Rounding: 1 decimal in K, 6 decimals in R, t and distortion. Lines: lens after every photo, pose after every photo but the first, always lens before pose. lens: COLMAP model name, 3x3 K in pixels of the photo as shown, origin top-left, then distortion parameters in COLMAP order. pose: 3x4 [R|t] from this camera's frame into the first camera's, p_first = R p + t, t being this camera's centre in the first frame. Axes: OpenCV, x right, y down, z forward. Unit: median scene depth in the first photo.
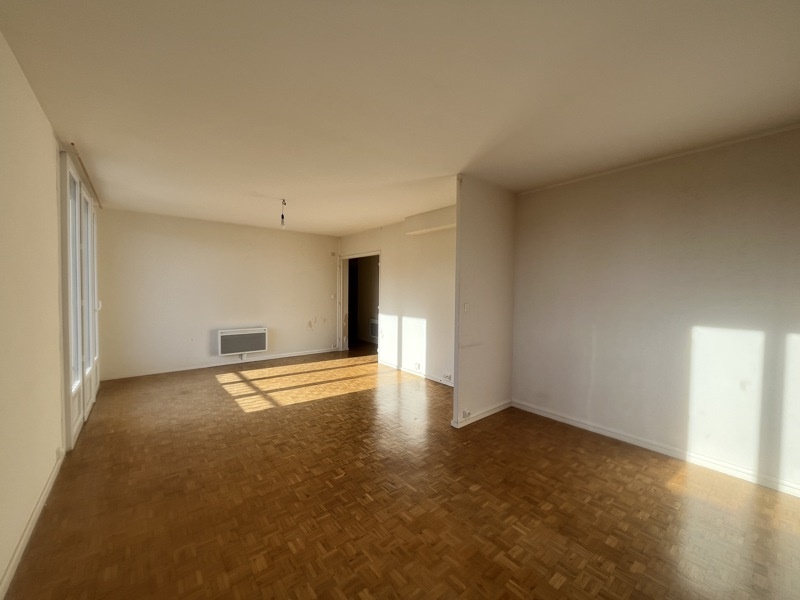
lens RADIAL K [[321.2, 0, 399.1], [0, 321.2, 300.3], [0, 0, 1]] dist [-0.001556, -0.000023]
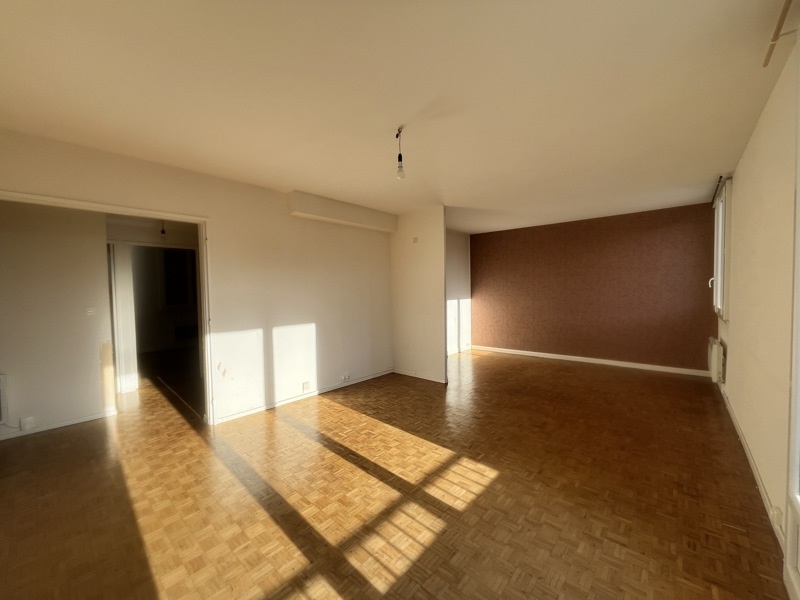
lens RADIAL K [[321.2, 0, 399.1], [0, 321.2, 300.3], [0, 0, 1]] dist [-0.001556, -0.000023]
pose [[-0.164145, -0.042979, 0.985500, -0.913529], [0.042016, 0.997839, 0.050516, -0.041242], [-0.985541, 0.049699, -0.161984, 1.094567]]
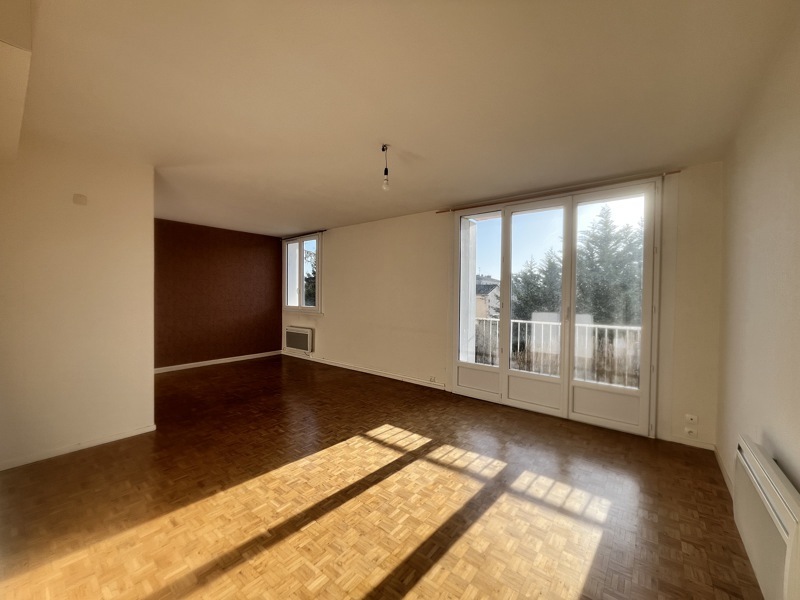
lens RADIAL K [[321.2, 0, 399.1], [0, 321.2, 300.3], [0, 0, 1]] dist [-0.001556, -0.000023]
pose [[-0.977563, -0.017445, -0.209922, -0.260624], [-0.027012, 0.998719, 0.042797, -0.040793], [0.208906, 0.047507, -0.976781, 1.600622]]
